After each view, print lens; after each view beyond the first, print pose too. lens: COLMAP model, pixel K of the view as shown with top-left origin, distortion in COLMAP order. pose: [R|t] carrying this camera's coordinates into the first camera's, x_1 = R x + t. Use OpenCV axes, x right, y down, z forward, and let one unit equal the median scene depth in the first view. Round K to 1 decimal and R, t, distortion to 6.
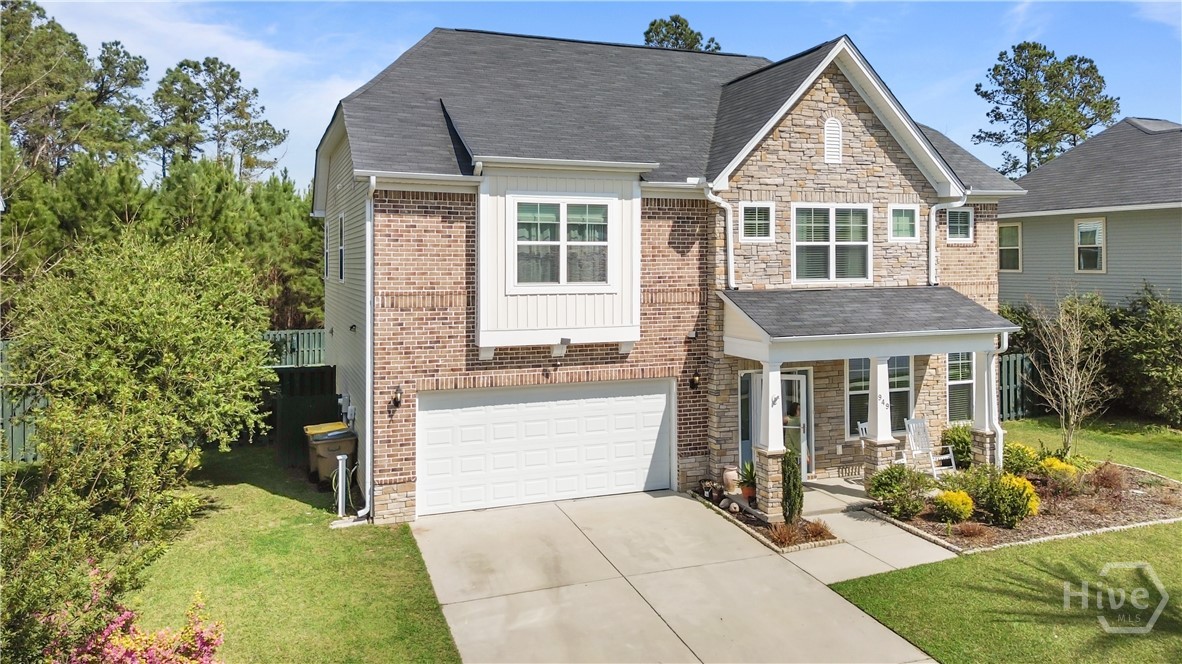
lens RADIAL K [[870.3, 0, 582.4], [0, 870.3, 259.4], [0, 0, 1]] dist [0.036525, -0.000832]
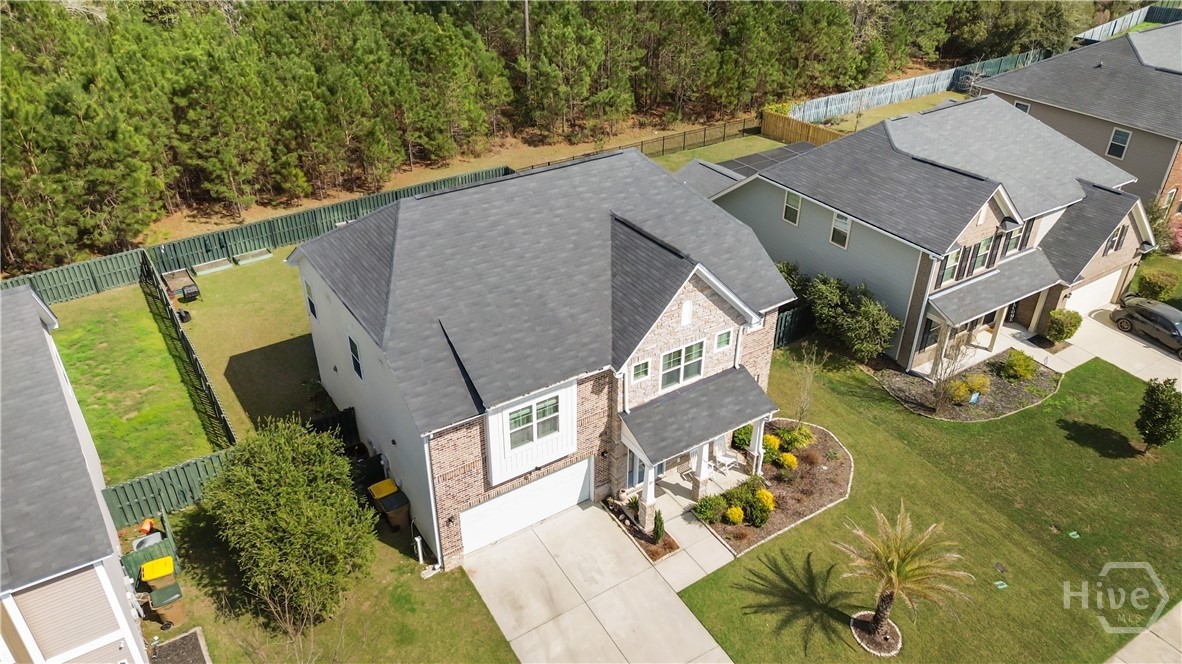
lens RADIAL K [[843.9, 0, 591.0], [0, 843.9, 332.0], [0, 0, 1]] dist [0.039246, -0.001979]
pose [[0.975044, -0.112414, 0.191448, -0.196141], [-0.005365, 0.850151, 0.526511, -0.967306], [-0.221947, -0.514398, 0.828332, -0.280684]]
